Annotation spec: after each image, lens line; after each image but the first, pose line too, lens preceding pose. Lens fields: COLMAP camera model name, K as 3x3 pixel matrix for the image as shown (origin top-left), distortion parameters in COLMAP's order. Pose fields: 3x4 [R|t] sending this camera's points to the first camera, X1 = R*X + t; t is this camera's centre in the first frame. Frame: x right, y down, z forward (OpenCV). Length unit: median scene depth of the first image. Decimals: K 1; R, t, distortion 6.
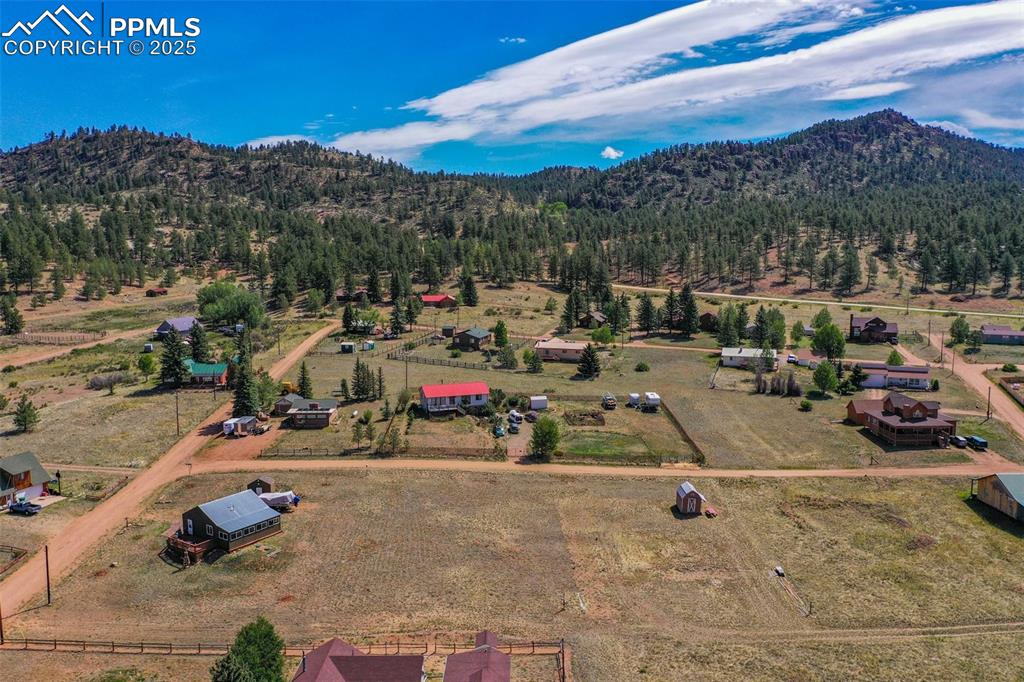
lens RADIAL K [[807.8, 0, 517.4], [0, 807.8, 340.1], [0, 0, 1]] dist [0.000579, -0.006590]
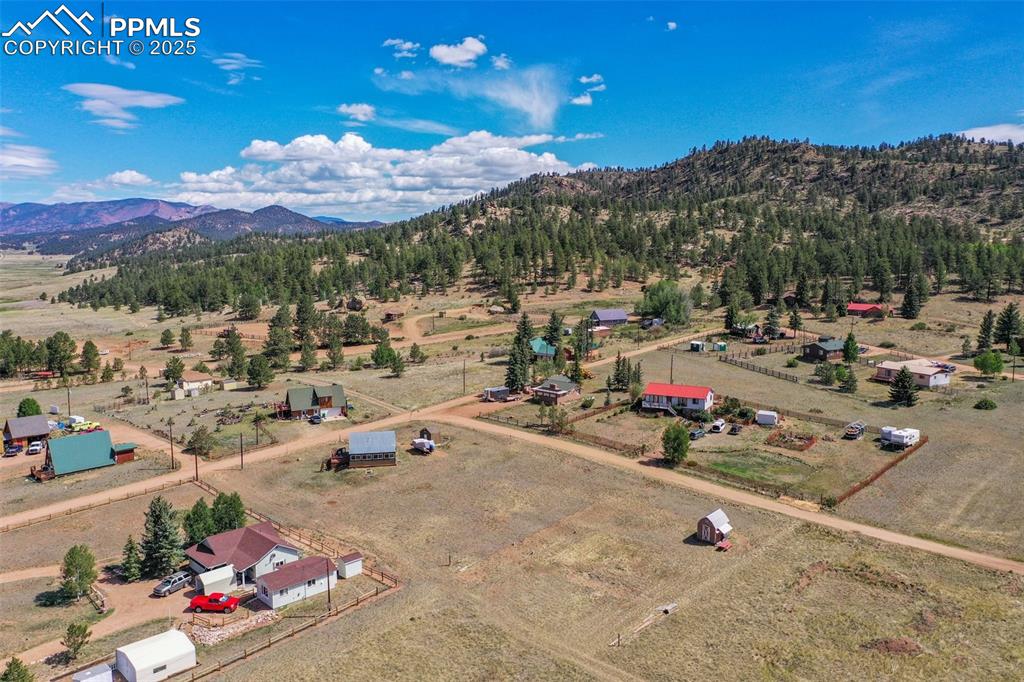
lens RADIAL K [[807.8, 0, 516.3], [0, 807.8, 339.0], [0, 0, 1]] dist [0.000579, -0.006590]
pose [[0.698318, 0.088740, -0.710266, 0.358916], [-0.090885, 0.995247, 0.034989, -0.015223], [0.709994, 0.040119, 0.703064, 0.094269]]
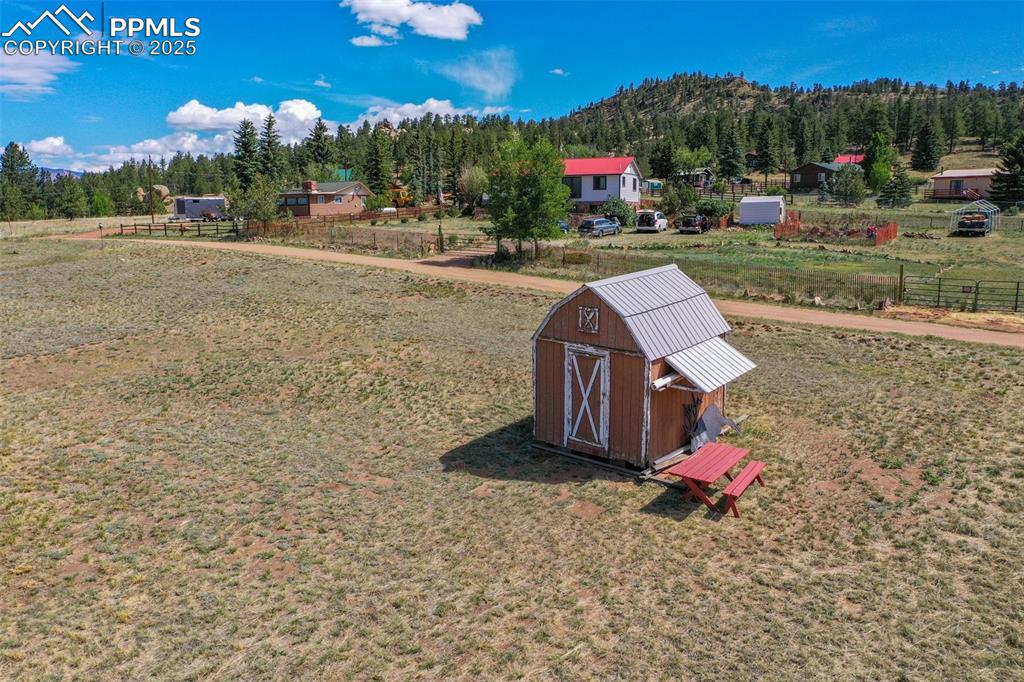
lens RADIAL K [[807.8, 0, 513.9], [0, 807.8, 337.6], [0, 0, 1]] dist [0.000579, -0.006590]
pose [[0.754468, 0.100947, -0.648528, 0.151239], [-0.085147, 0.994805, 0.055791, 0.095804], [0.650791, 0.013128, 0.759144, 0.452403]]
